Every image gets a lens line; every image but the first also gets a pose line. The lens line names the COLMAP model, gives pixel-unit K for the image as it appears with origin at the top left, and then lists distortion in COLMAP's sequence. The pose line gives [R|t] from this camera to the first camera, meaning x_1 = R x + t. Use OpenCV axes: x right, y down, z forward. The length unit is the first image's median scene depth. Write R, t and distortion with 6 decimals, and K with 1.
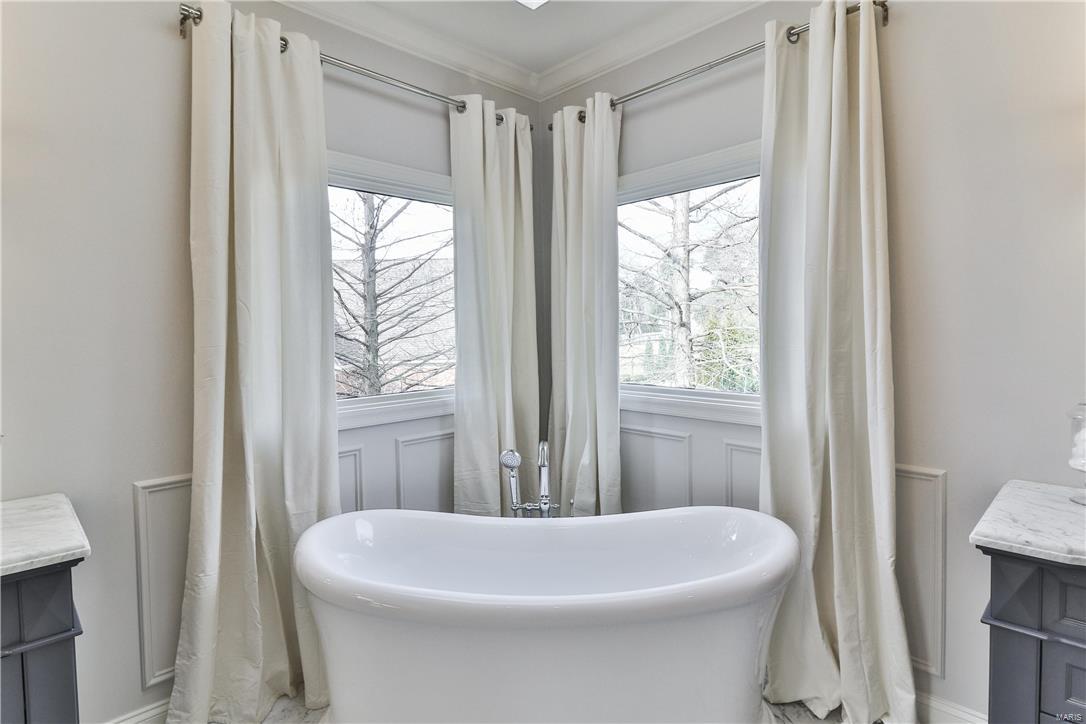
lens RADIAL K [[553.1, 0, 547.1], [0, 553.1, 346.5], [0, 0, 1]] dist [0.000987, -0.021586]
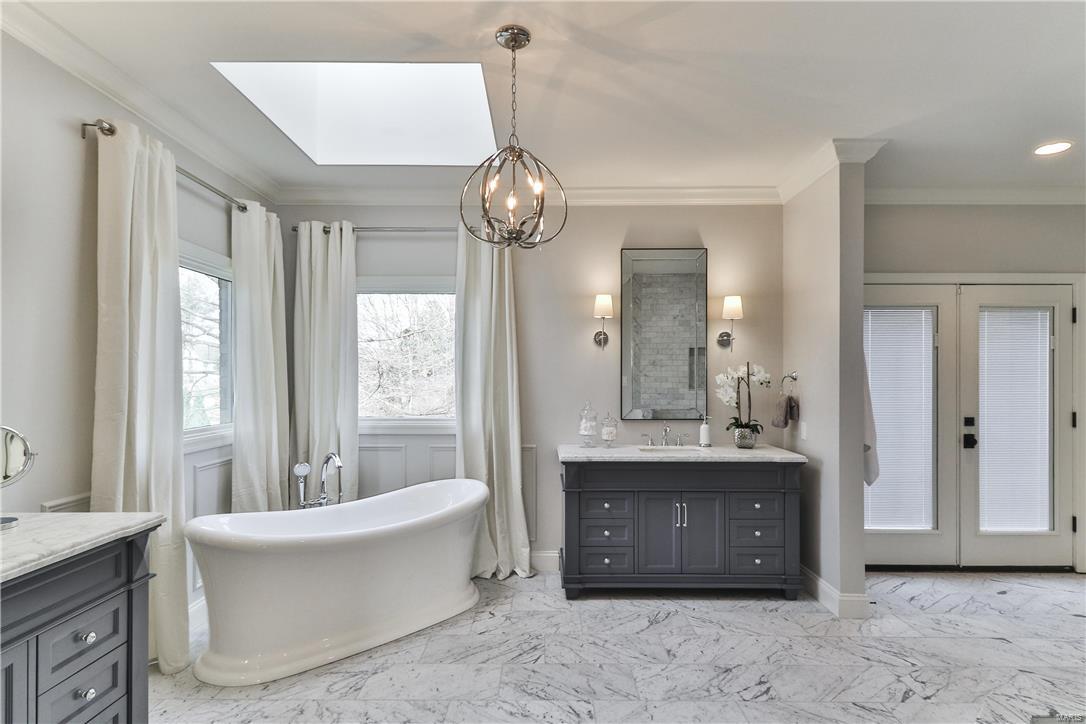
lens RADIAL K [[597.7, 0, 541.1], [0, 597.7, 376.1], [0, 0, 1]] dist [-0.000406, -0.000533]
pose [[0.713056, 0.021136, 0.700789, -0.651385], [0.002314, 0.999469, -0.032500, 0.011149], [-0.701103, 0.024796, 0.712628, -0.505164]]
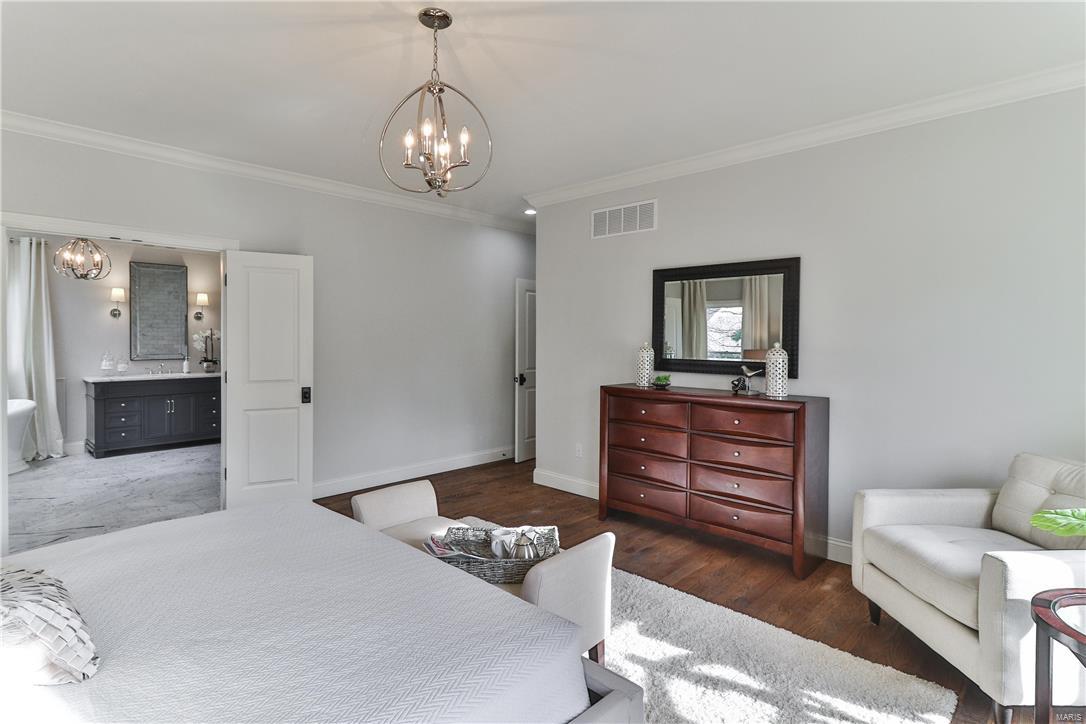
lens RADIAL K [[556.0, 0, 548.5], [0, 556.0, 349.0], [0, 0, 1]] dist [-0.000368, -0.001779]
pose [[-0.015862, 0.001403, 0.999873, -1.978705], [0.021102, 0.999777, -0.001068, 0.067799], [-0.999651, 0.021082, -0.015888, -1.408403]]
